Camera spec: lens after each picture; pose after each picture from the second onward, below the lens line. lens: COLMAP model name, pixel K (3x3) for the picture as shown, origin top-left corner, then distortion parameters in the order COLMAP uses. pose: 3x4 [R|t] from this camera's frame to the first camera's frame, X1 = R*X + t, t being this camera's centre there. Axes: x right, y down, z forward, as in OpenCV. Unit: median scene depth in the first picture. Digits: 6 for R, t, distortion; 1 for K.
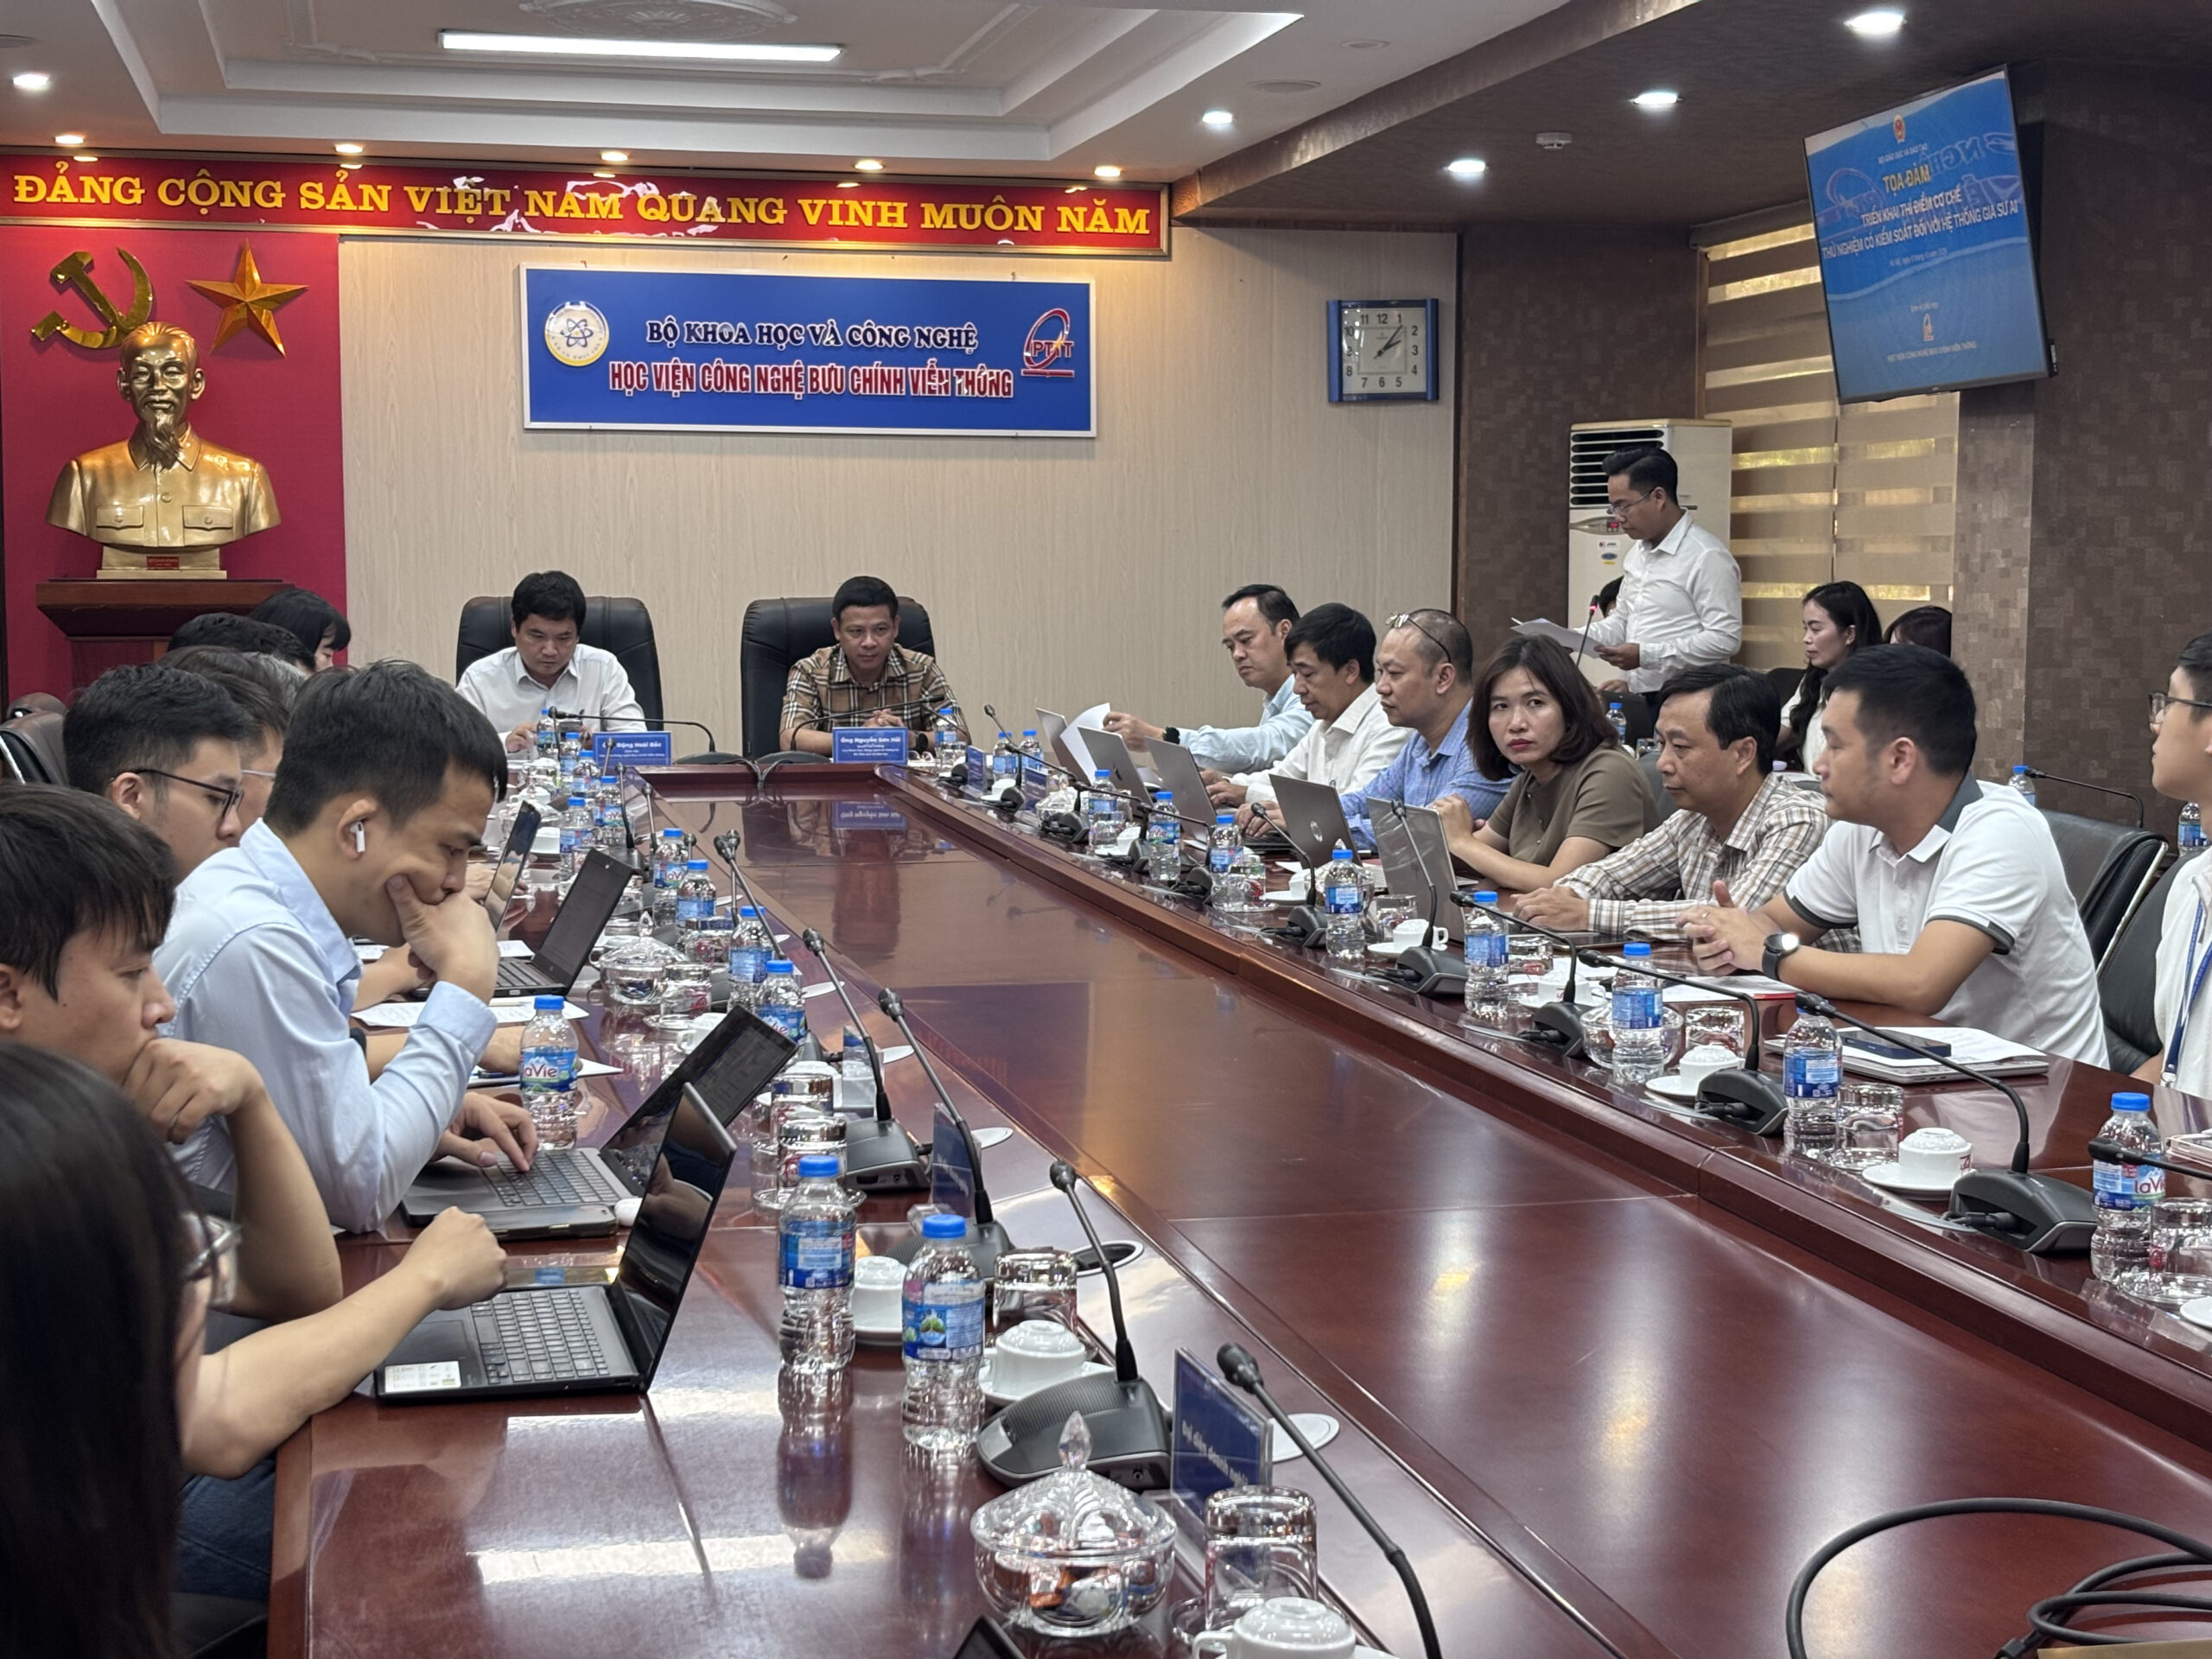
lens RADIAL K [[3332.8, 0, 1106.0], [0, 3332.8, 829.5], [0, 0, 1]] dist [0.330206, -1.372117]
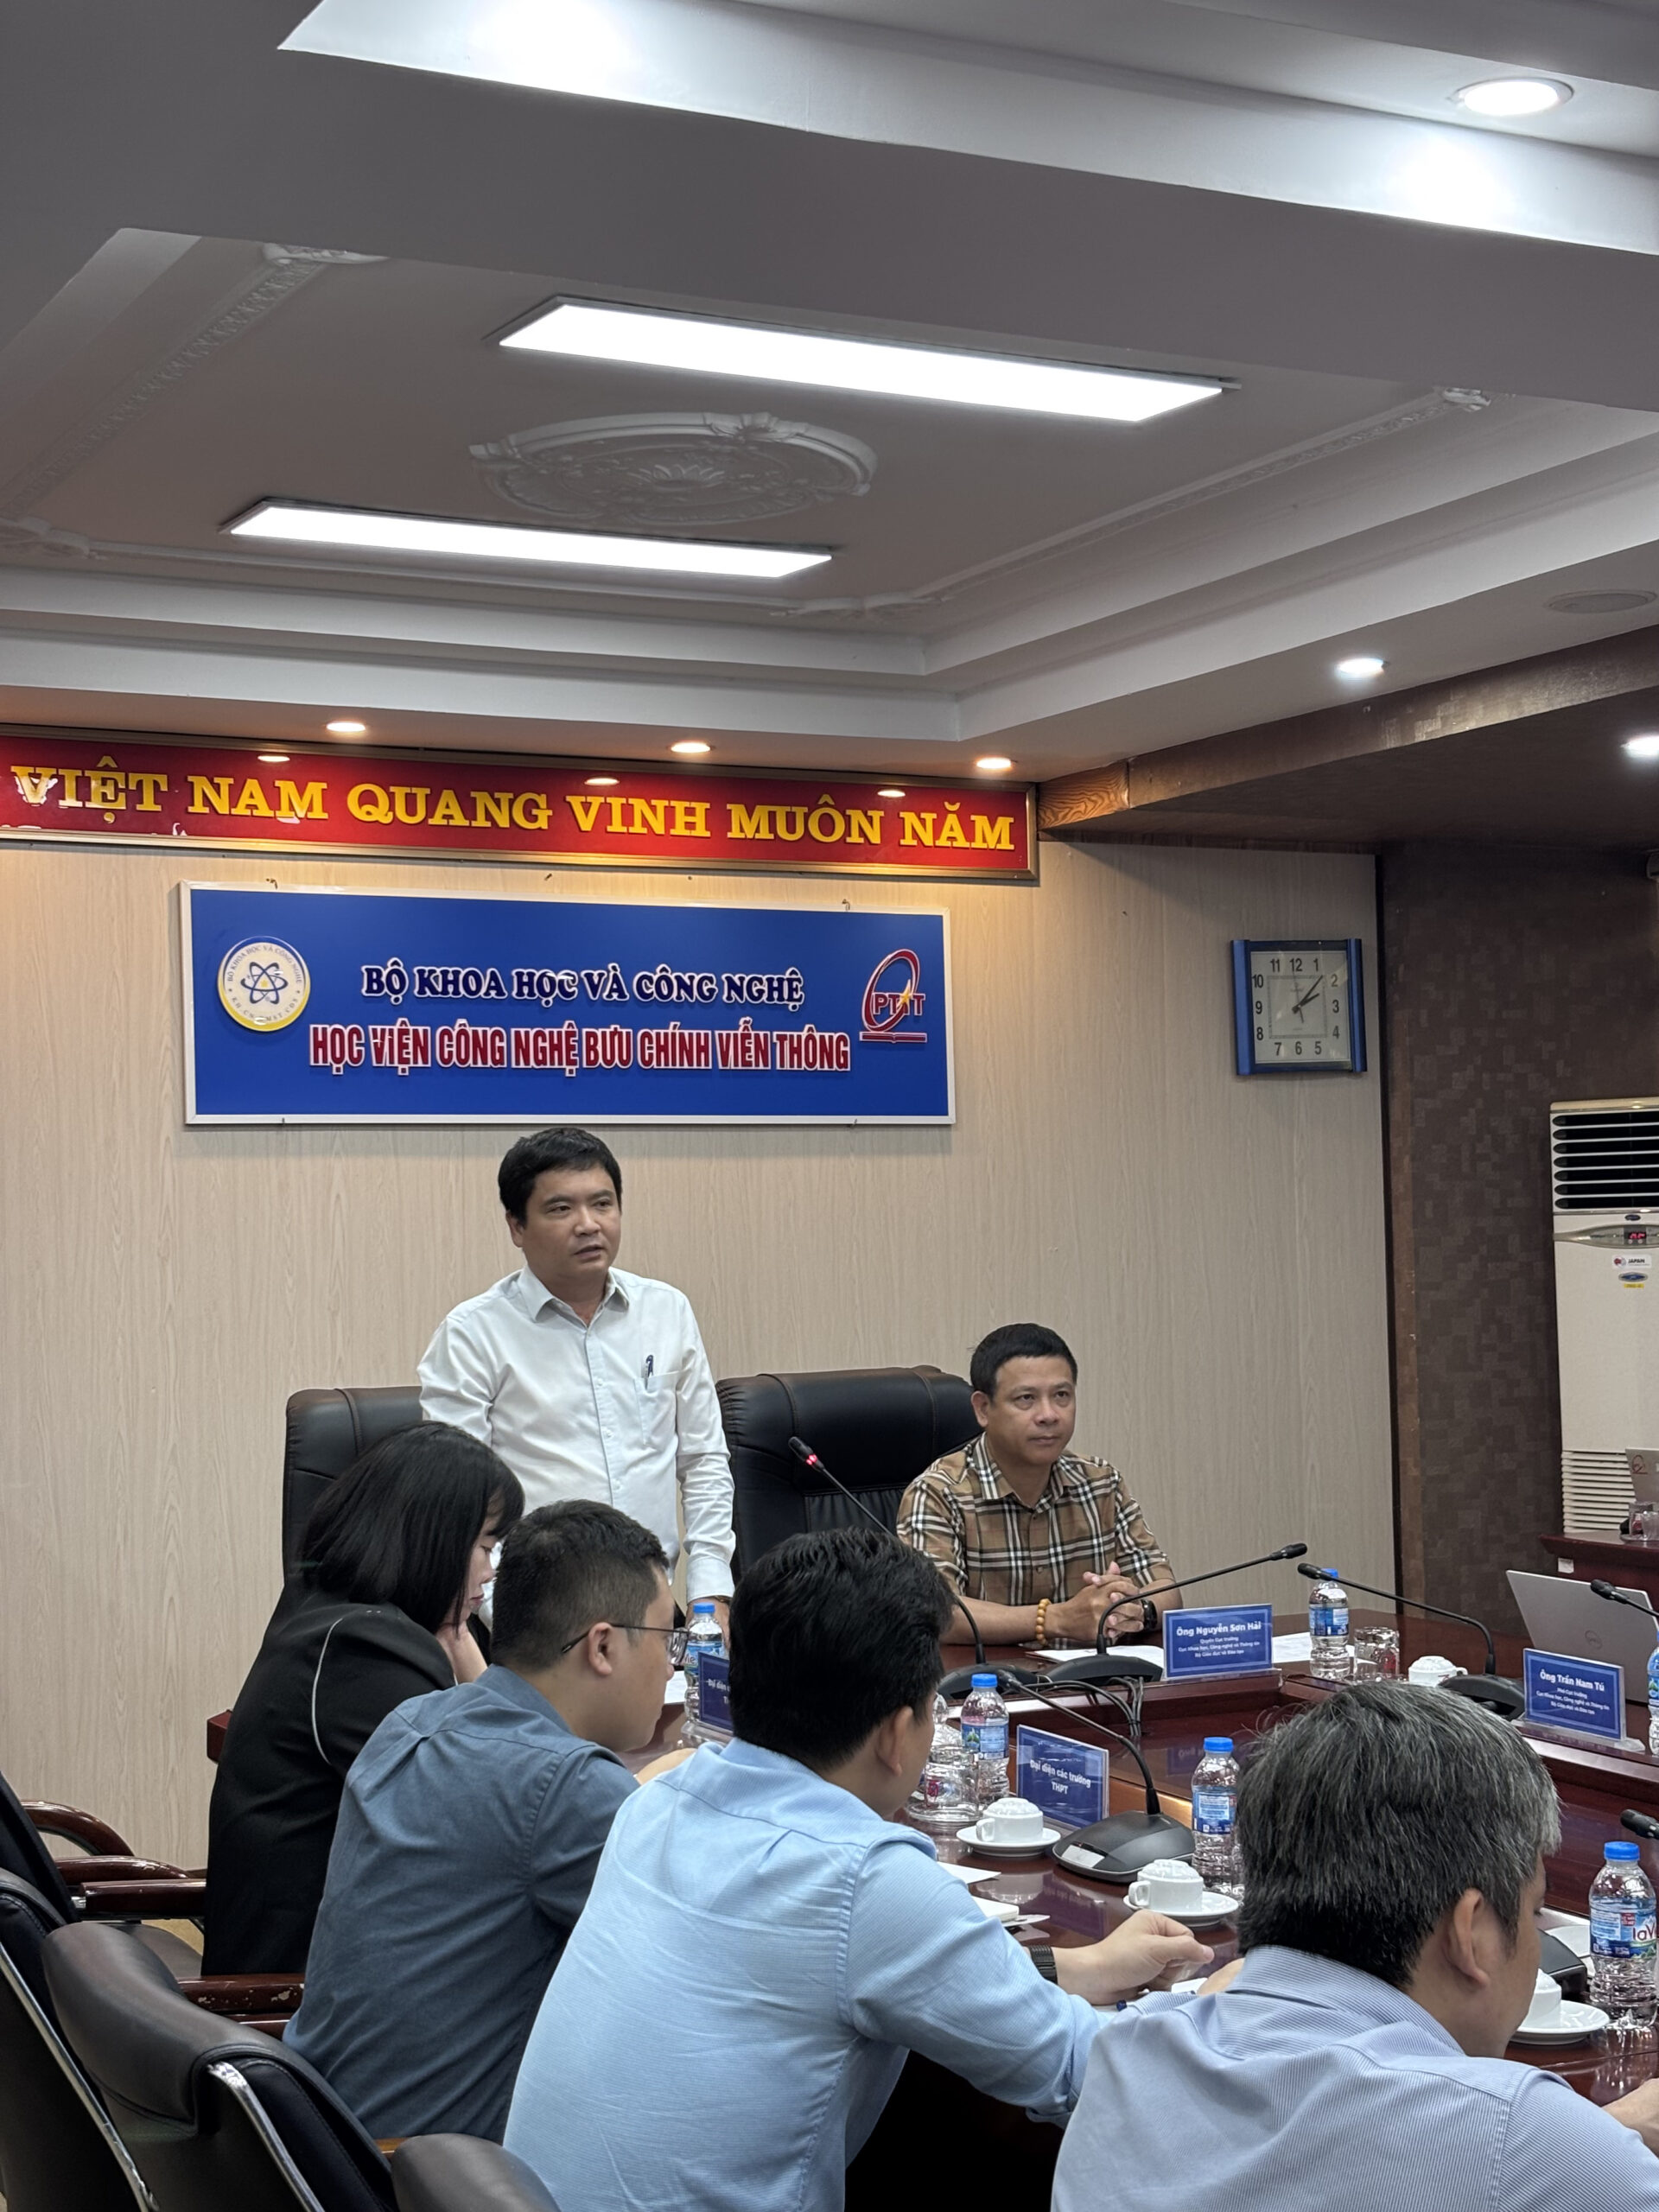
lens RADIAL K [[3332.8, 0, 829.5], [0, 3332.8, 1106.0], [0, 0, 1]] dist [0.330206, -1.372117]
pose [[0.967608, -0.014235, 0.252055, -0.214153], [0.050471, 0.989161, -0.137886, -0.024535], [-0.247360, 0.146141, 0.957839, 0.329552]]
